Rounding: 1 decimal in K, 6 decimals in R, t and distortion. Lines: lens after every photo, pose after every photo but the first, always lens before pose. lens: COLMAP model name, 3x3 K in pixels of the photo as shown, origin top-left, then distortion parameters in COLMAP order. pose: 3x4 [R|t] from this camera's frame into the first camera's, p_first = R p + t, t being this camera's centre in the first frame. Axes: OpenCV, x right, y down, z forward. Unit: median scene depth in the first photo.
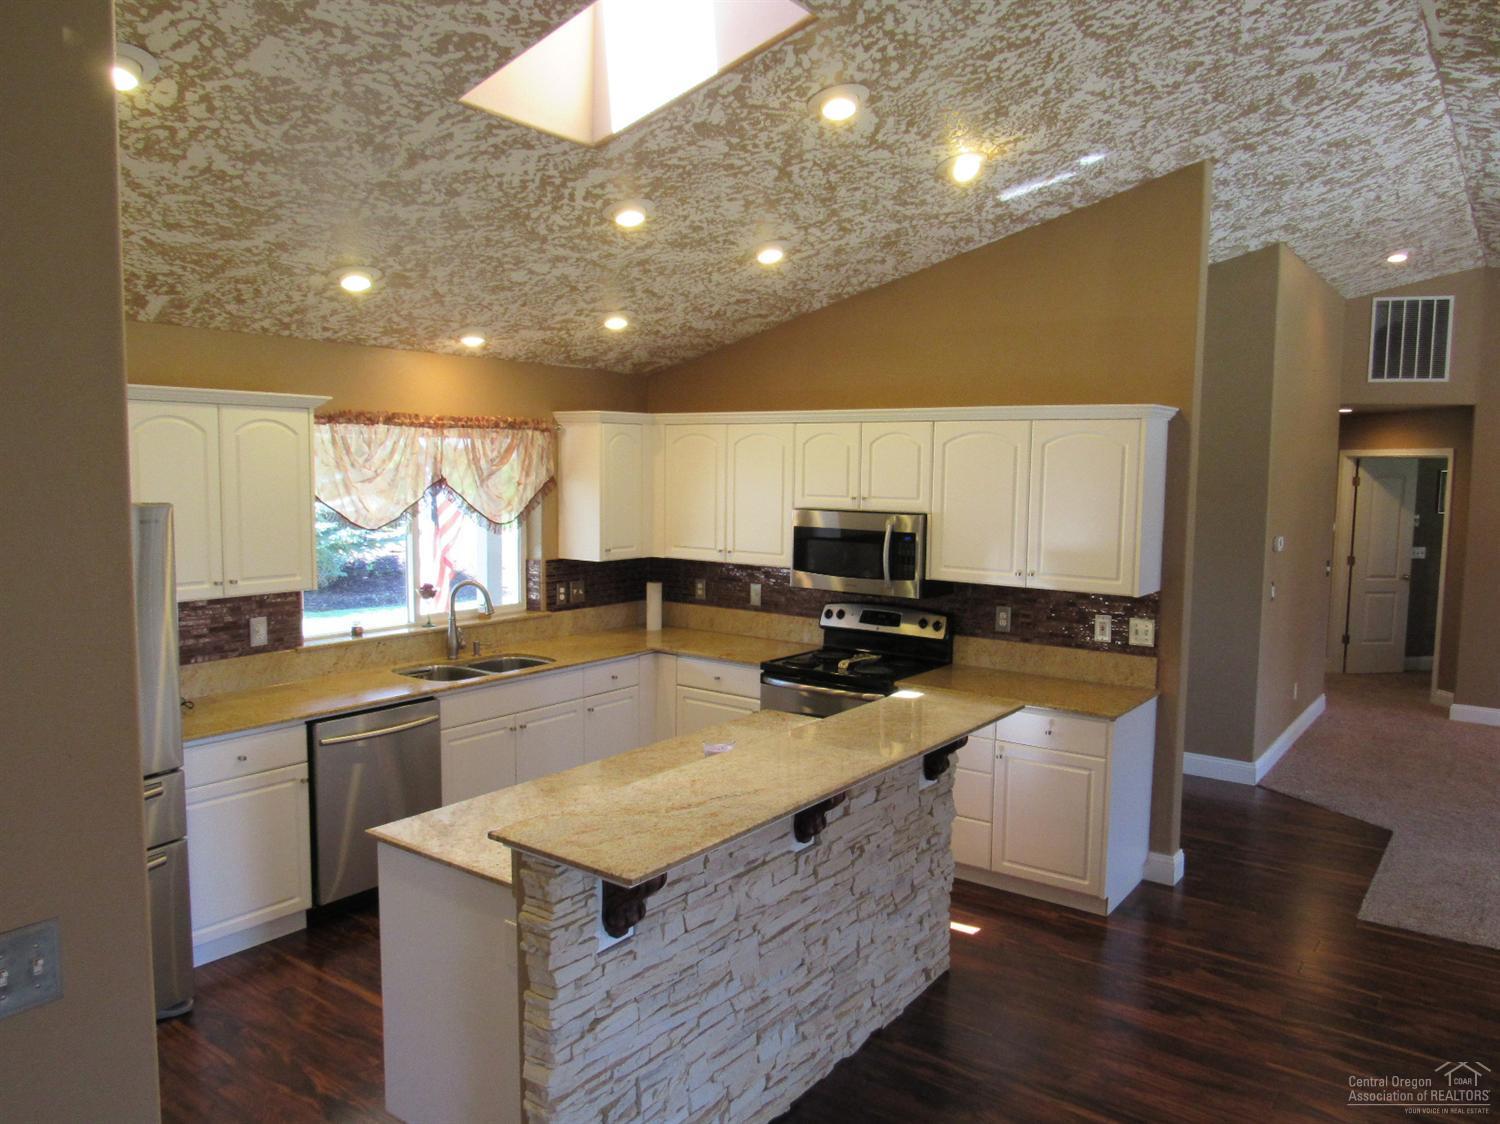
lens RADIAL K [[1094.0, 0, 750.7], [0, 1094.0, 564.4], [0, 0, 1]] dist [-0.009052, -0.001848]
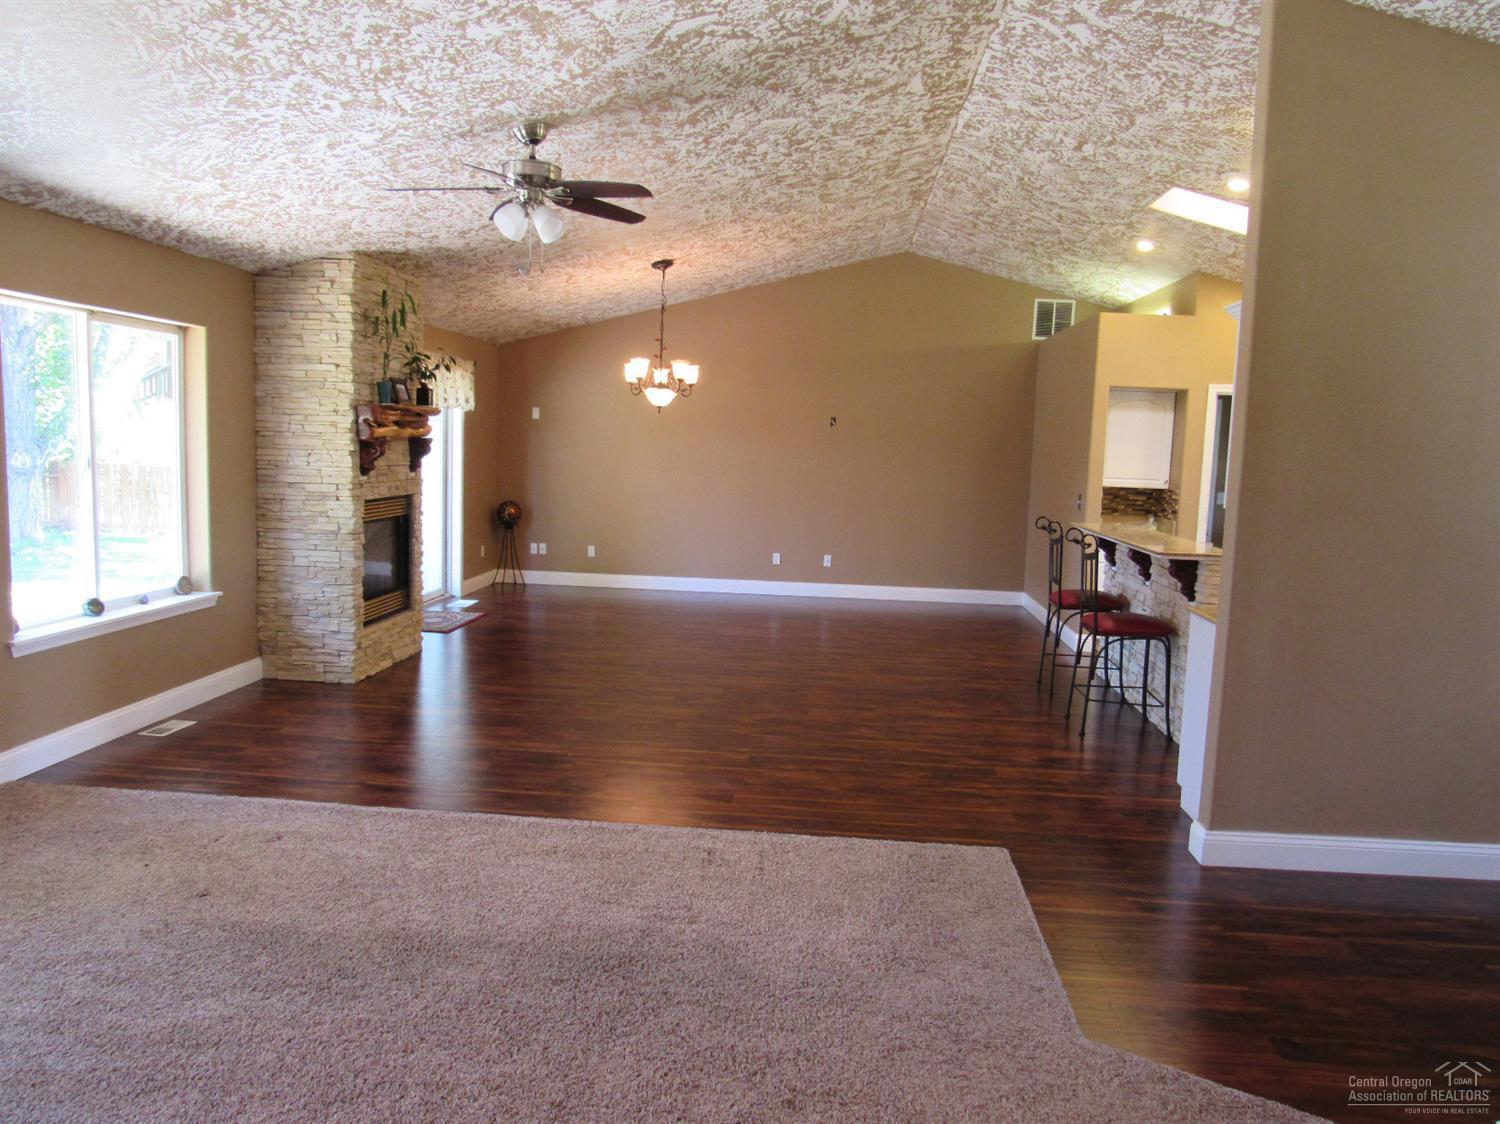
lens RADIAL K [[1094.0, 0, 746.1], [0, 1094.0, 564.5], [0, 0, 1]] dist [-0.009052, -0.001848]
pose [[-0.854581, 0.016068, -0.519069, 1.516616], [-0.092612, 0.978783, 0.182773, -0.073142], [0.510993, 0.204266, -0.834962, 2.002293]]
